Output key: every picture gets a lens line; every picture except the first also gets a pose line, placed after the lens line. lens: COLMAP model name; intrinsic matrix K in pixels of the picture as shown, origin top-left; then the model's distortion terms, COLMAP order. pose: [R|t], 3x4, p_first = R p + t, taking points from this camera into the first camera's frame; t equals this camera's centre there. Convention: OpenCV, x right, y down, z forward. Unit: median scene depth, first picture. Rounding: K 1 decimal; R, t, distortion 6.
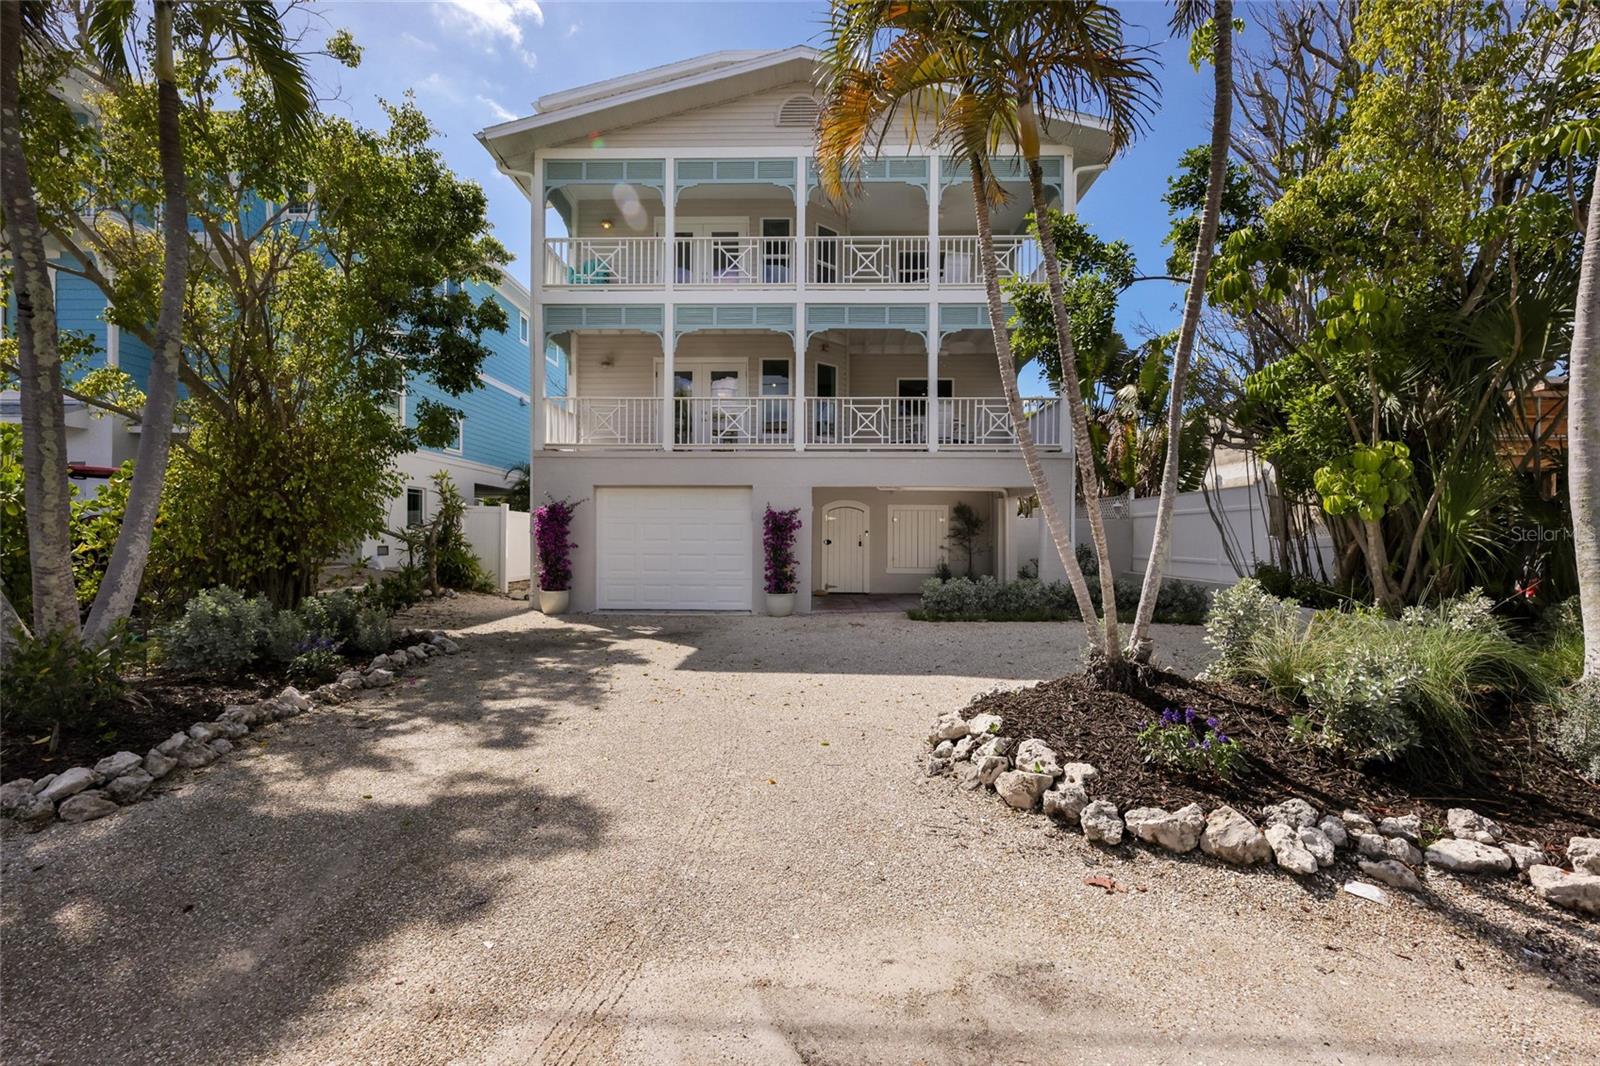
lens RADIAL K [[710.3, 0, 772.9], [0, 710.3, 537.5], [0, 0, 1]] dist [0.005758, 0.002167]
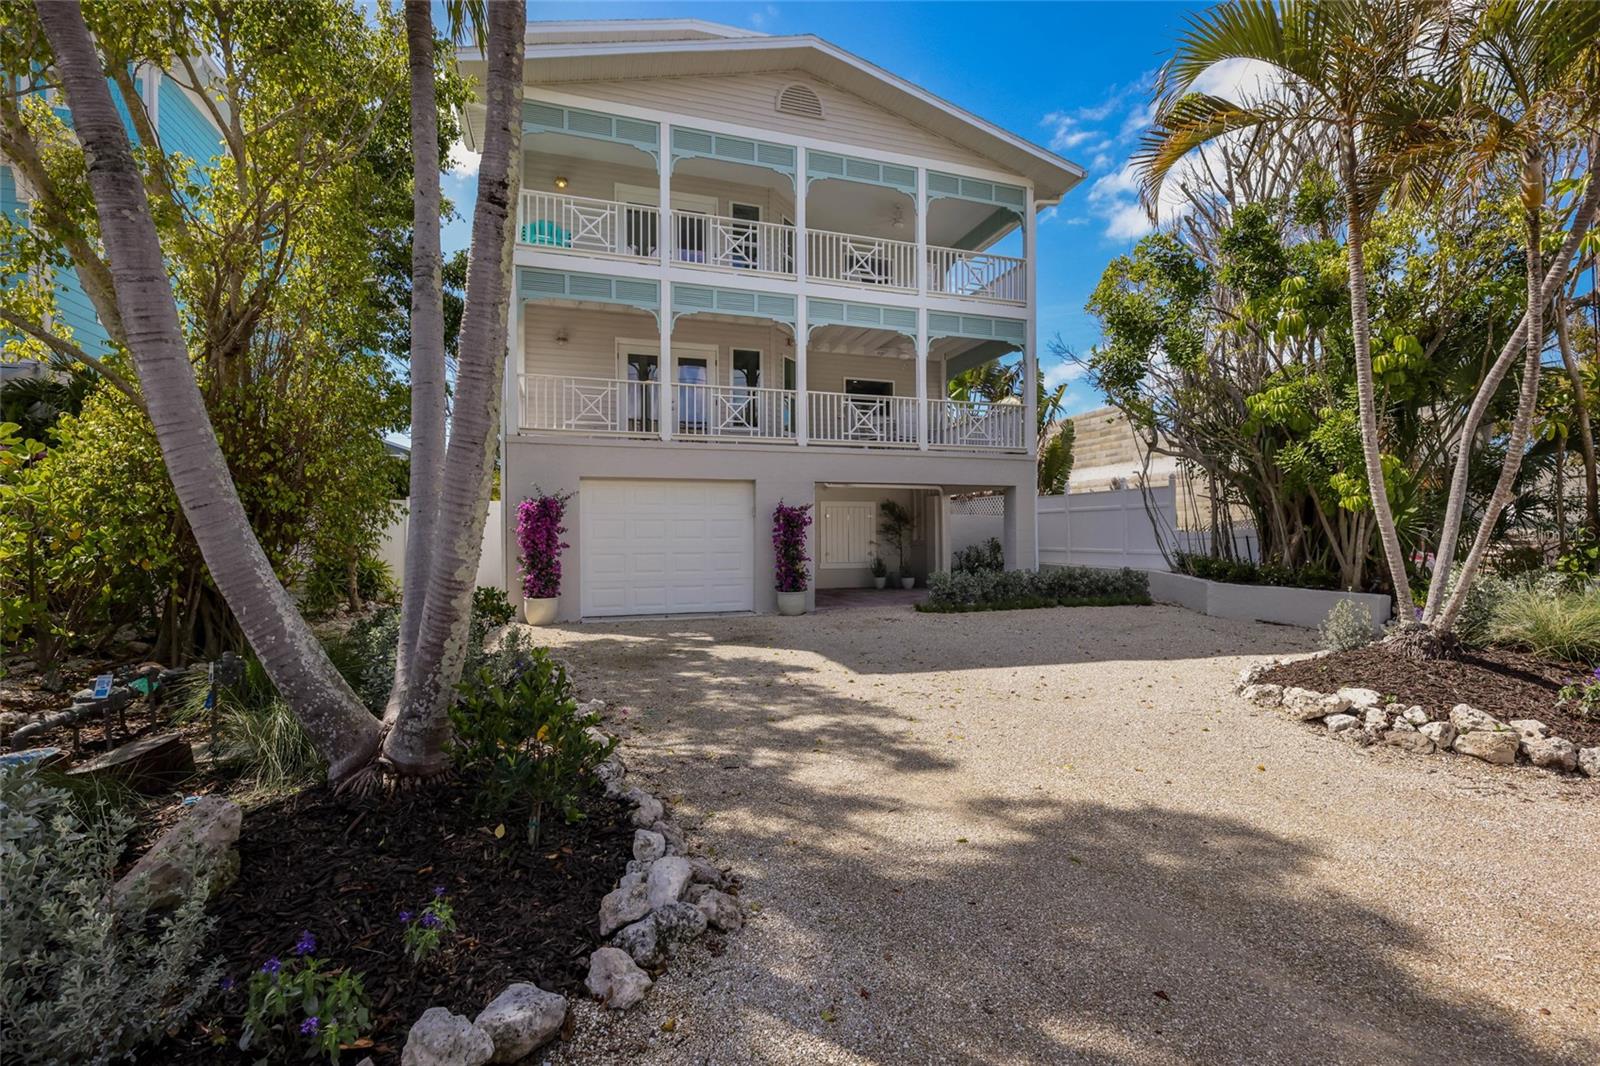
lens RADIAL K [[710.3, 0, 799.5], [0, 710.3, 532.6], [0, 0, 1]] dist [0.005758, 0.002167]
pose [[0.940831, -0.009162, 0.338751, -0.305167], [0.009936, 0.999950, -0.000552, -0.001274], [-0.338729, 0.003885, 0.940876, 0.078716]]
